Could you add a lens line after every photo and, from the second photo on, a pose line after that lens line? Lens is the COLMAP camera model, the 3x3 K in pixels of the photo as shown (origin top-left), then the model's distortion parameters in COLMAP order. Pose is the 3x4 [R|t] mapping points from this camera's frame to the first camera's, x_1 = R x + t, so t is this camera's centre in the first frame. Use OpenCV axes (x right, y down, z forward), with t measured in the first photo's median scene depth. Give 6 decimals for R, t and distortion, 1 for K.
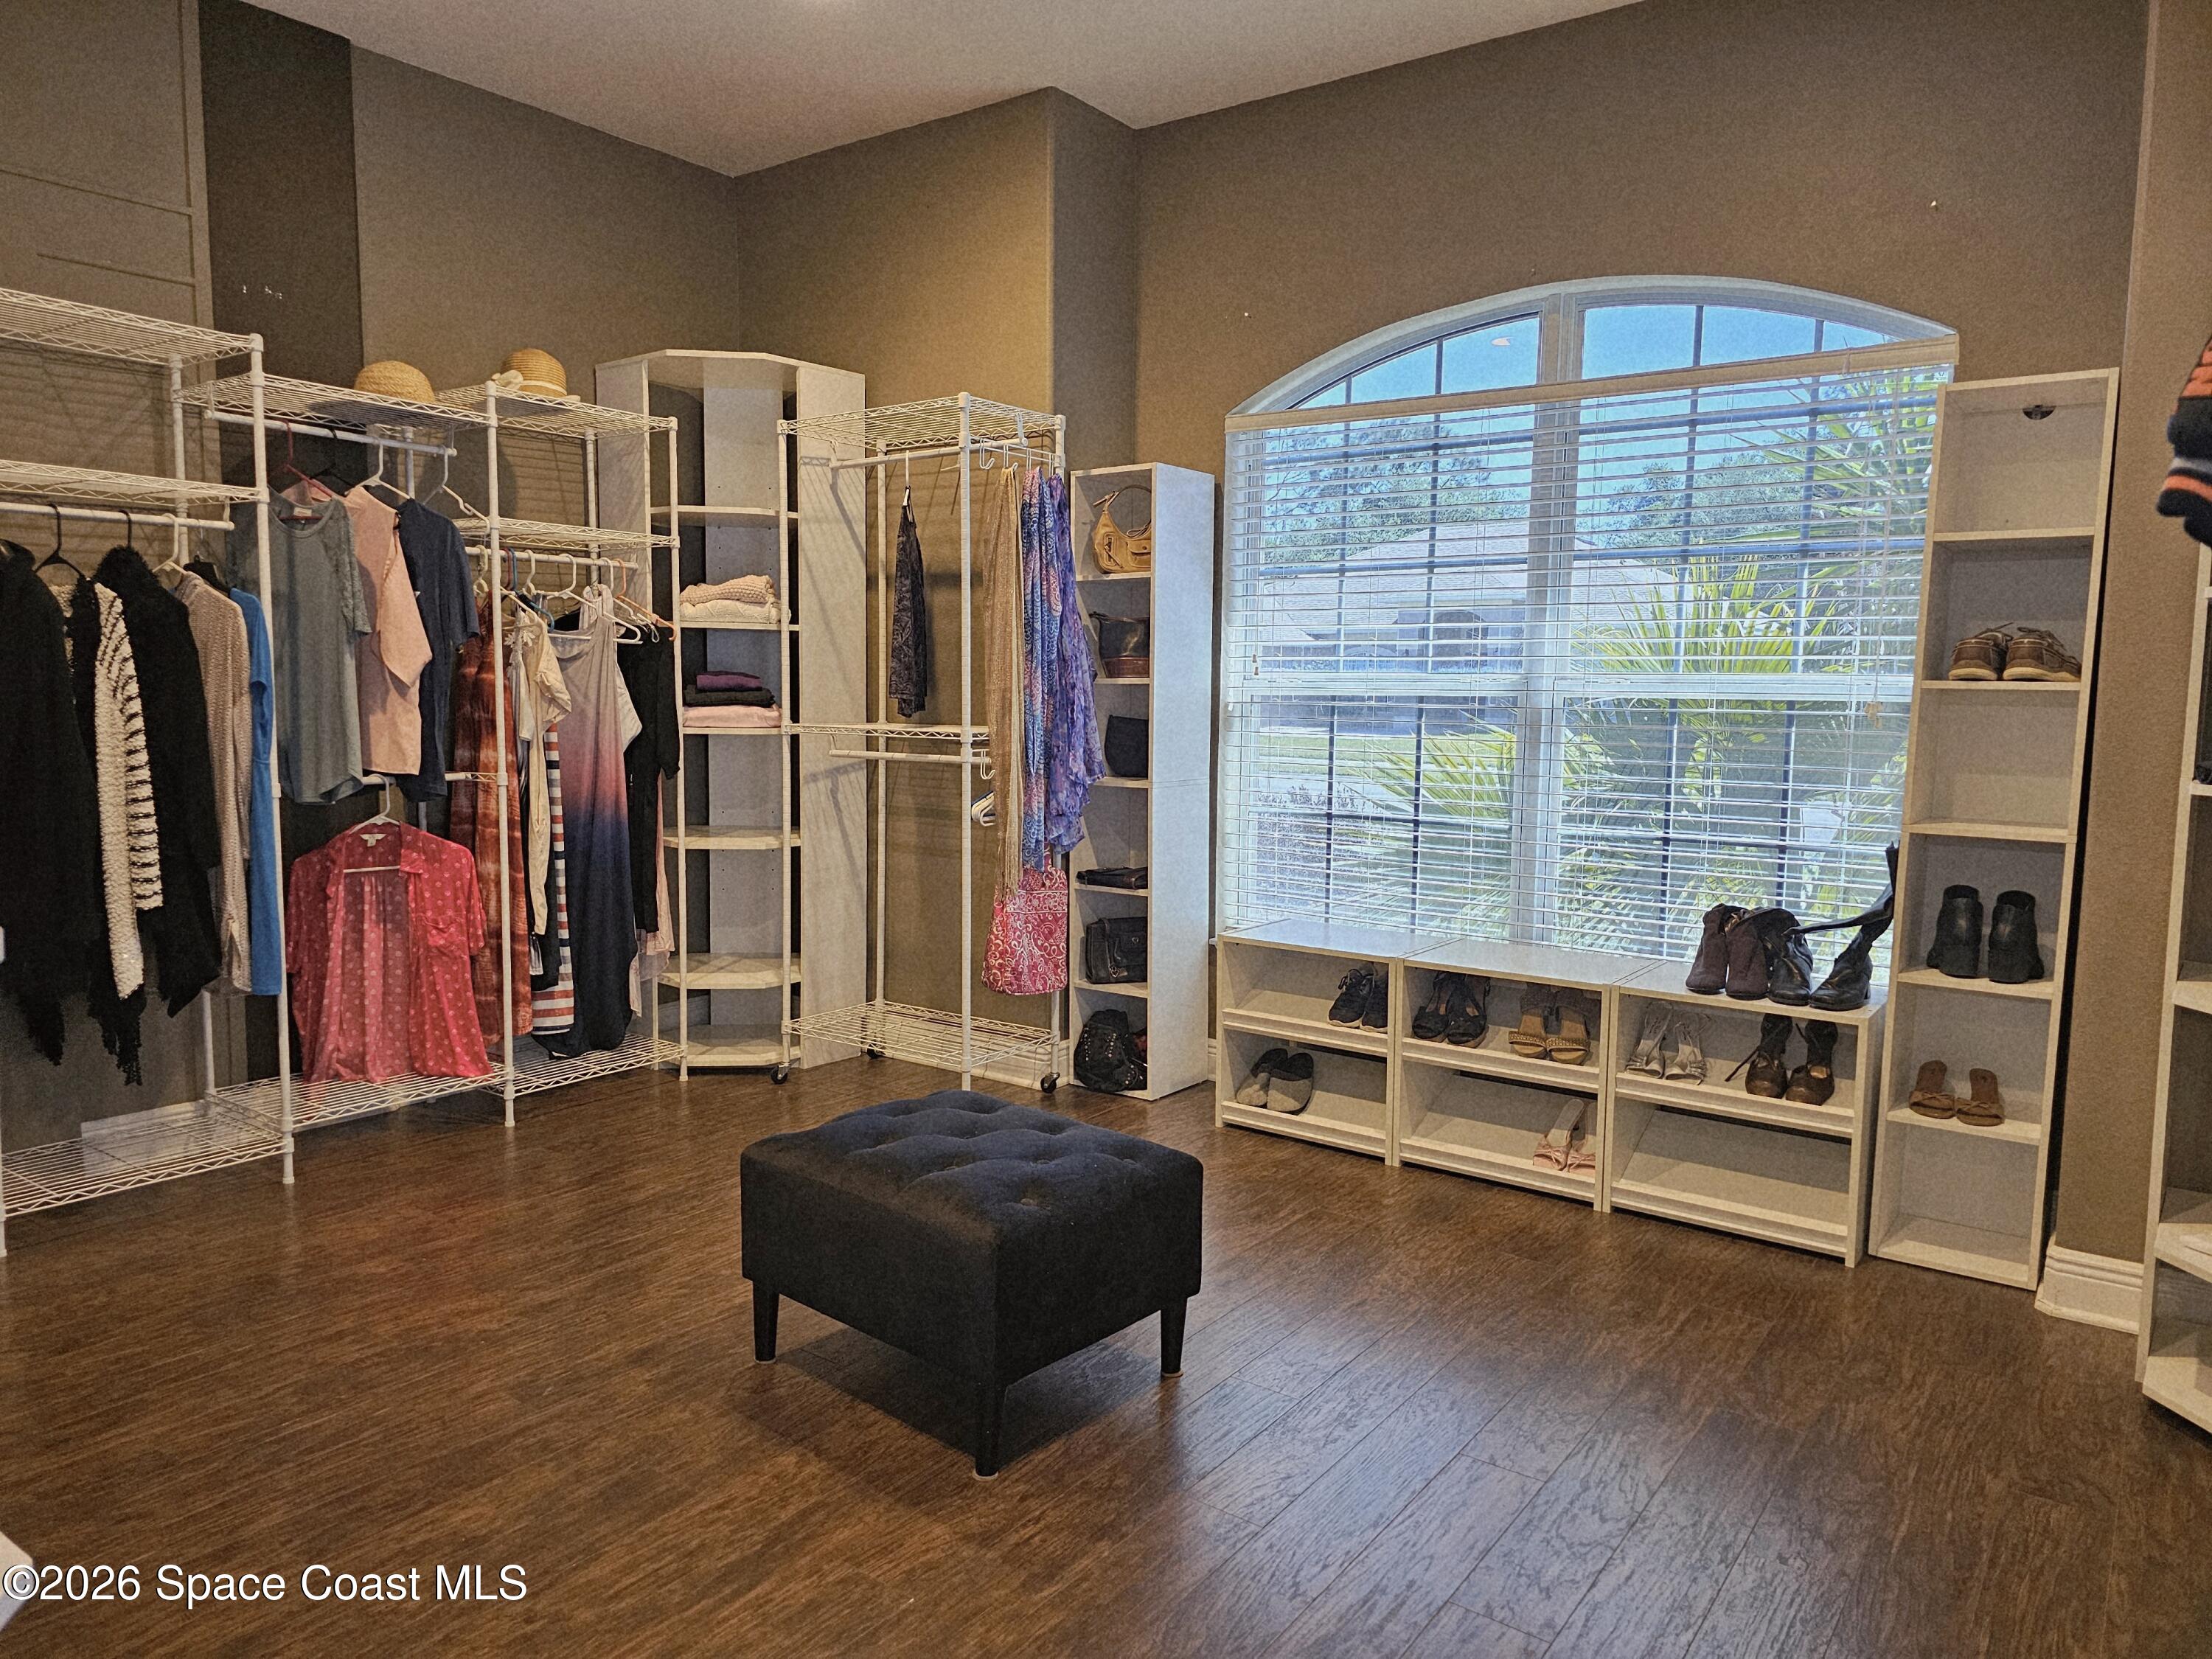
lens RADIAL K [[1499.7, 0, 1117.9], [0, 1499.7, 814.8], [0, 0, 1]] dist [0.060916, -0.062512]
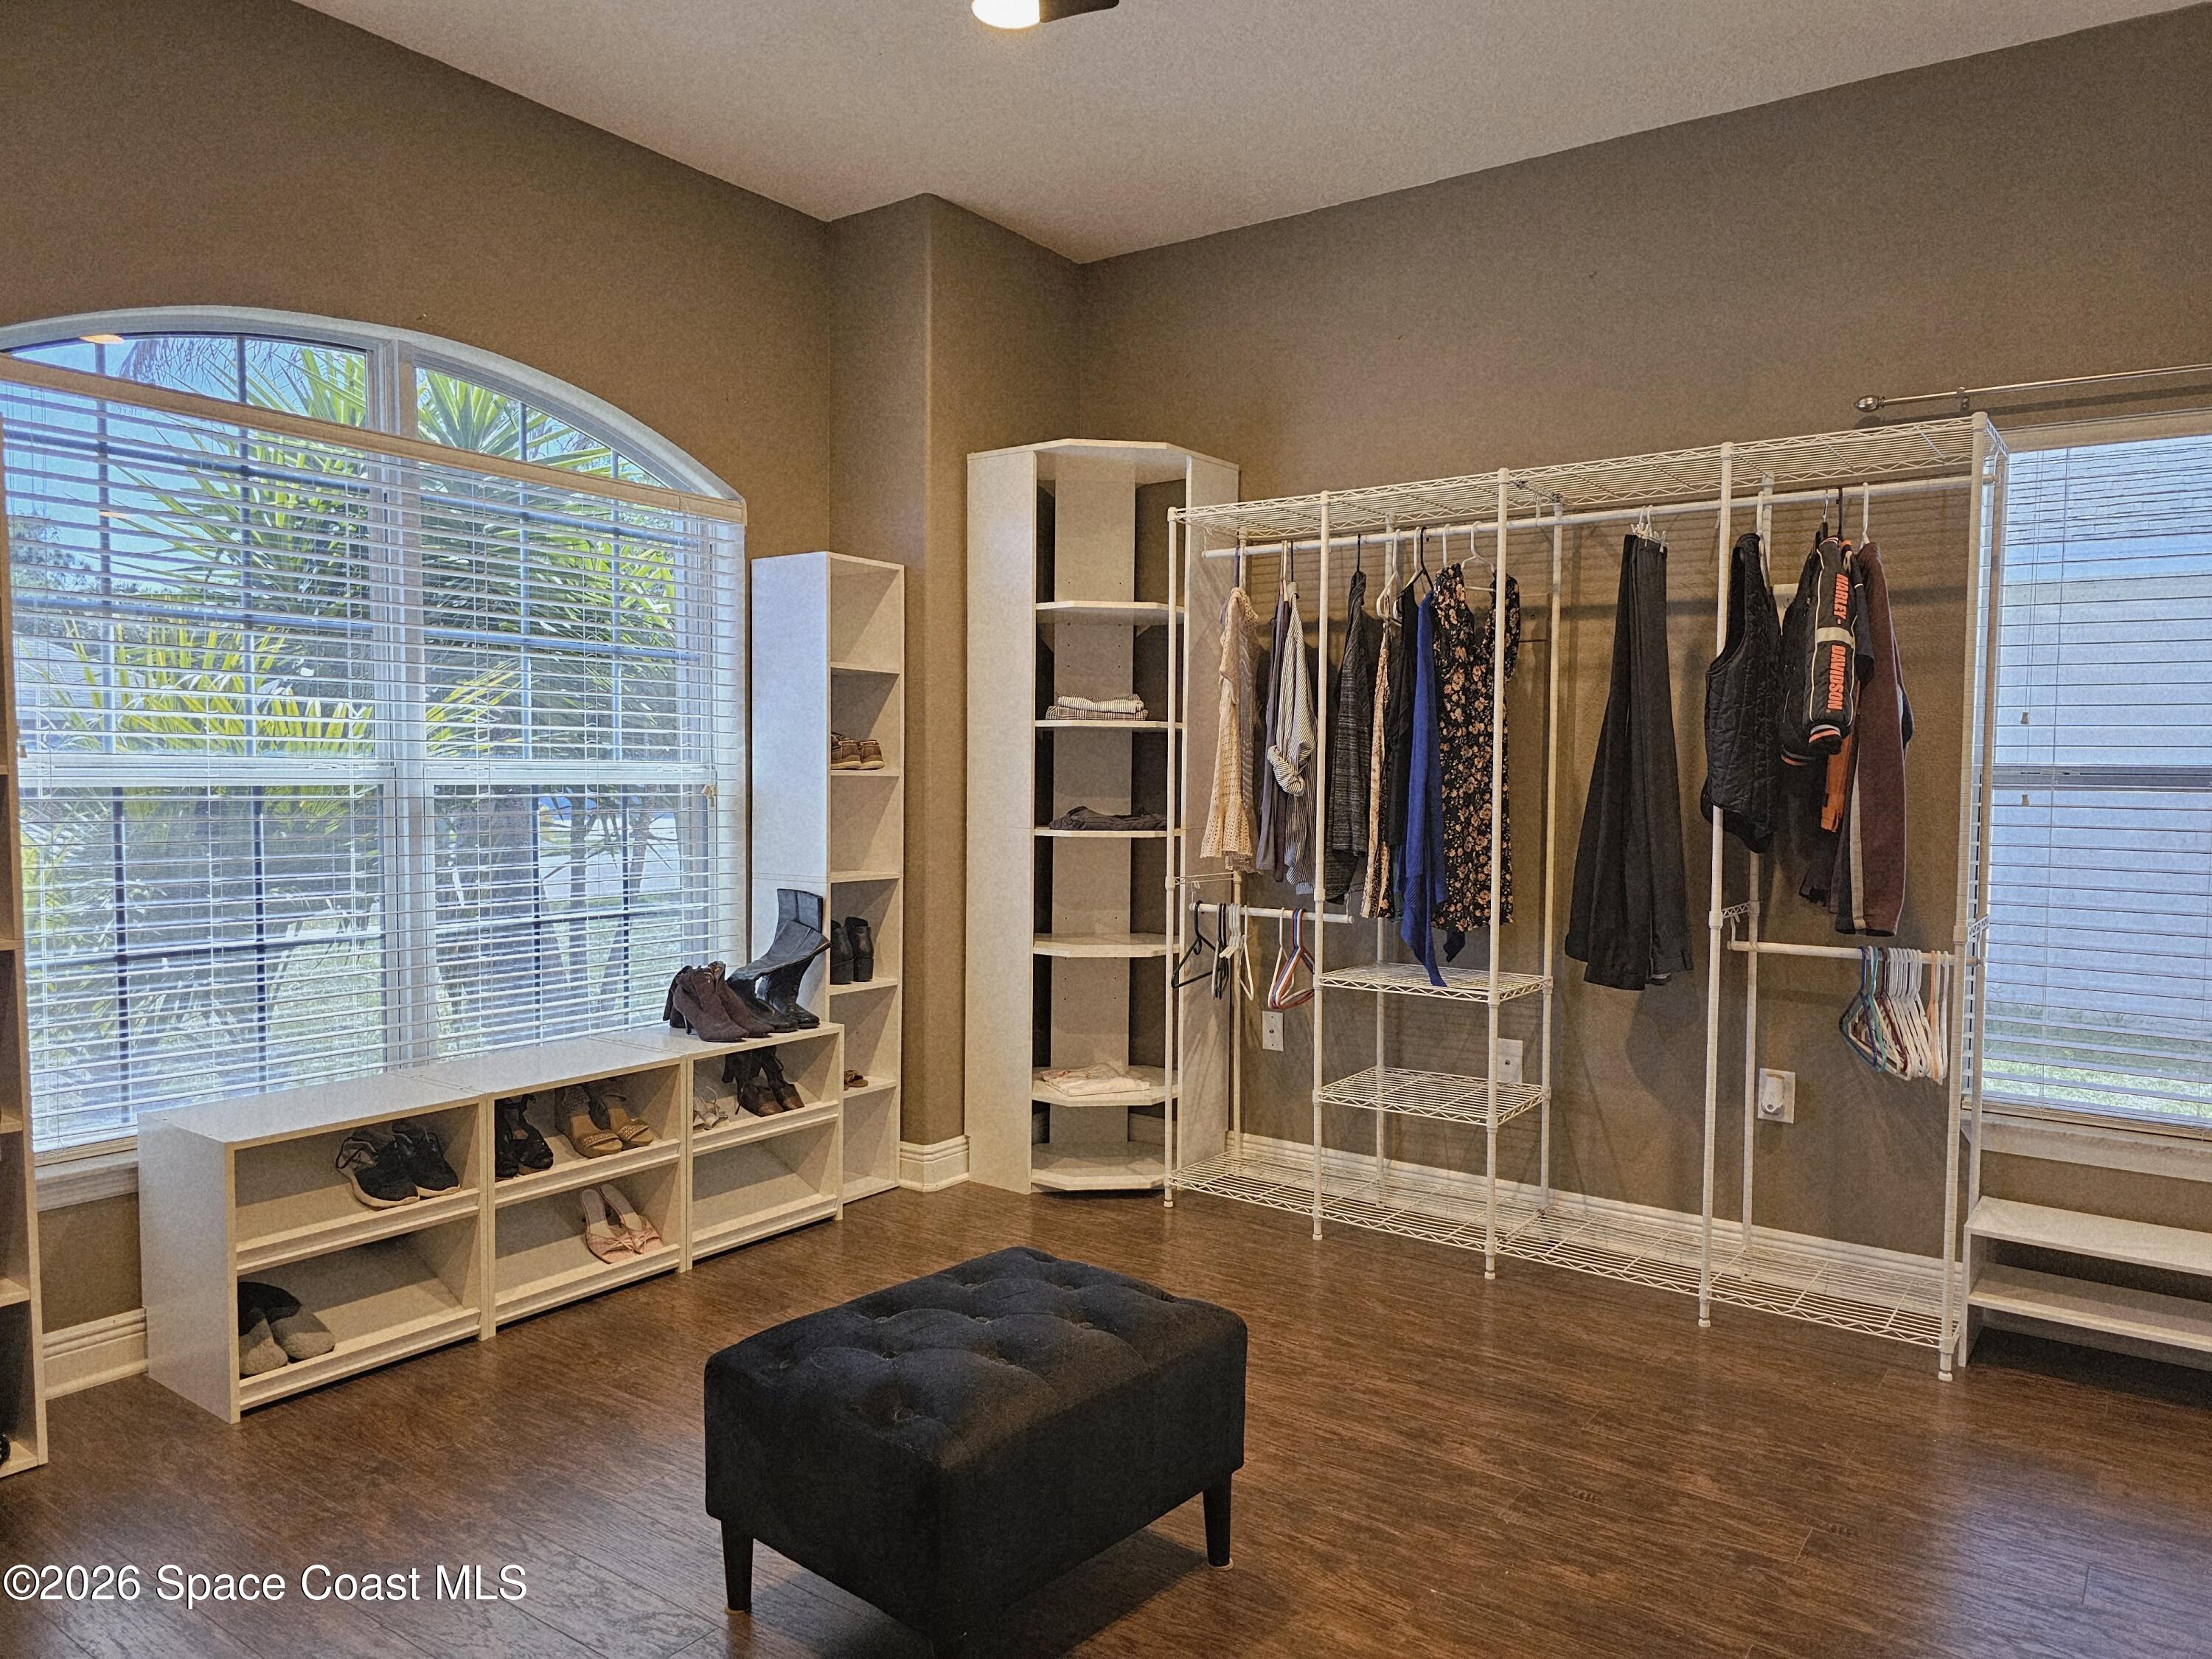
lens RADIAL K [[1481.0, 0, 1093.4], [0, 1481.0, 831.7], [0, 0, 1]] dist [0.058245, -0.055226]
pose [[-0.010683, -0.048773, 0.998753, -0.655058], [0.079635, 0.995596, 0.049471, -0.066698], [-0.996767, 0.080064, -0.006752, 0.648538]]
